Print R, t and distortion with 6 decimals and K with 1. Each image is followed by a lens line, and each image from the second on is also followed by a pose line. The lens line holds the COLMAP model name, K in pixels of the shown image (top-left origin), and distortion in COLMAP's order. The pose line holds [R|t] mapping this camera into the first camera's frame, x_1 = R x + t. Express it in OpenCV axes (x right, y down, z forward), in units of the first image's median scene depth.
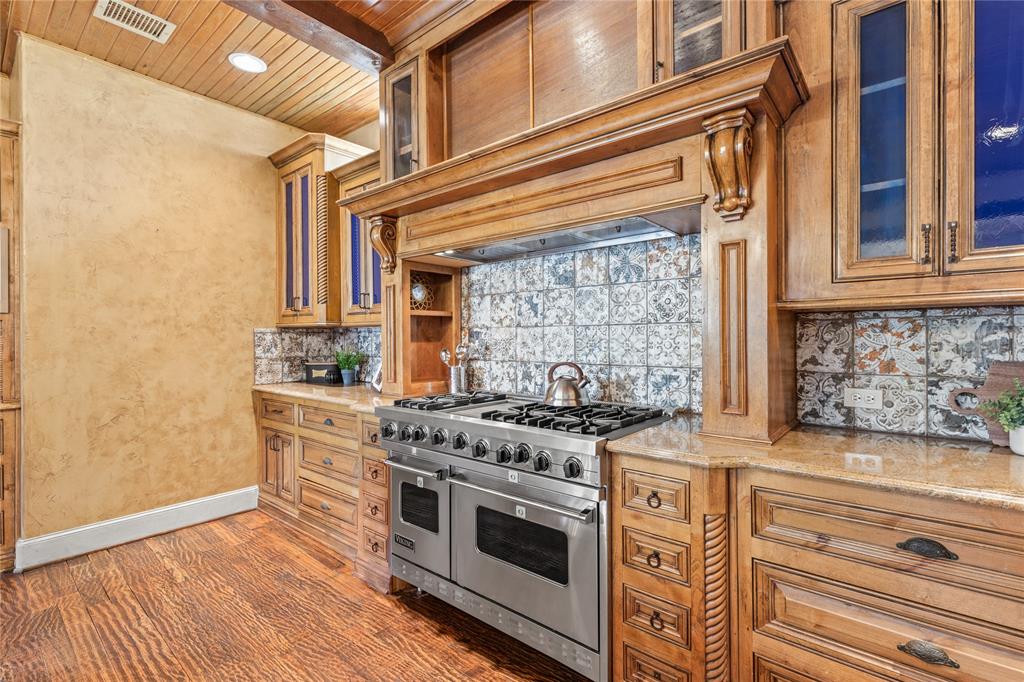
lens RADIAL K [[460.1, 0, 521.3], [0, 460.1, 333.6], [0, 0, 1]] dist [0.007134, -0.001677]
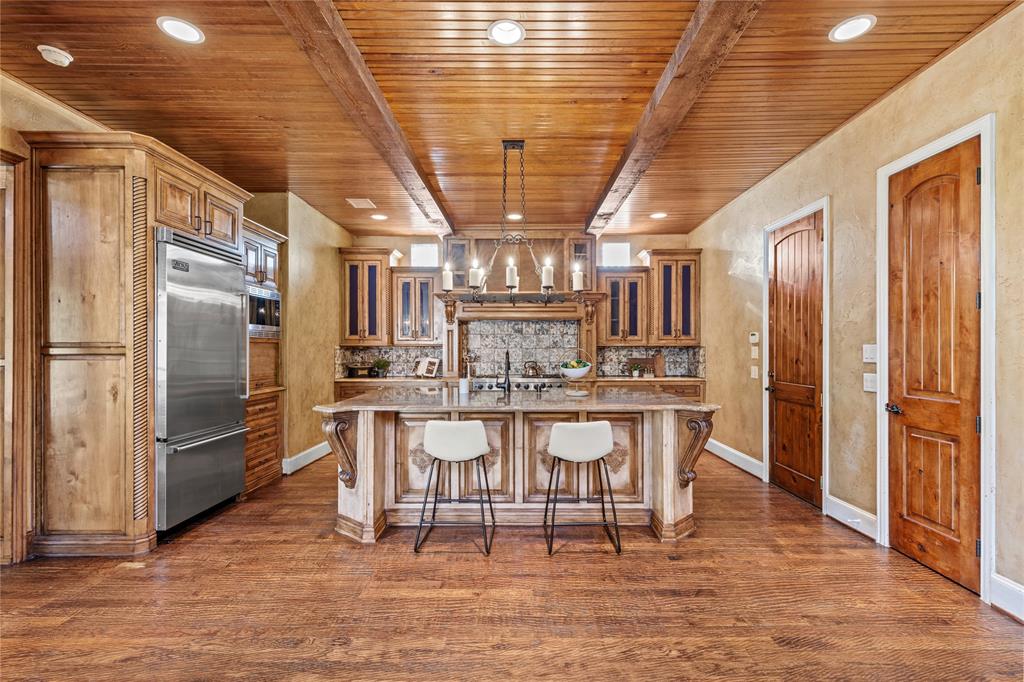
lens RADIAL K [[460.1, 0, 510.8], [0, 460.1, 349.2], [0, 0, 1]] dist [0.007134, -0.001677]
pose [[0.789489, 0.006165, 0.613733, -1.714388], [-0.009214, 0.999956, 0.001809, -0.016959], [-0.613695, -0.007083, 0.789511, -1.194675]]
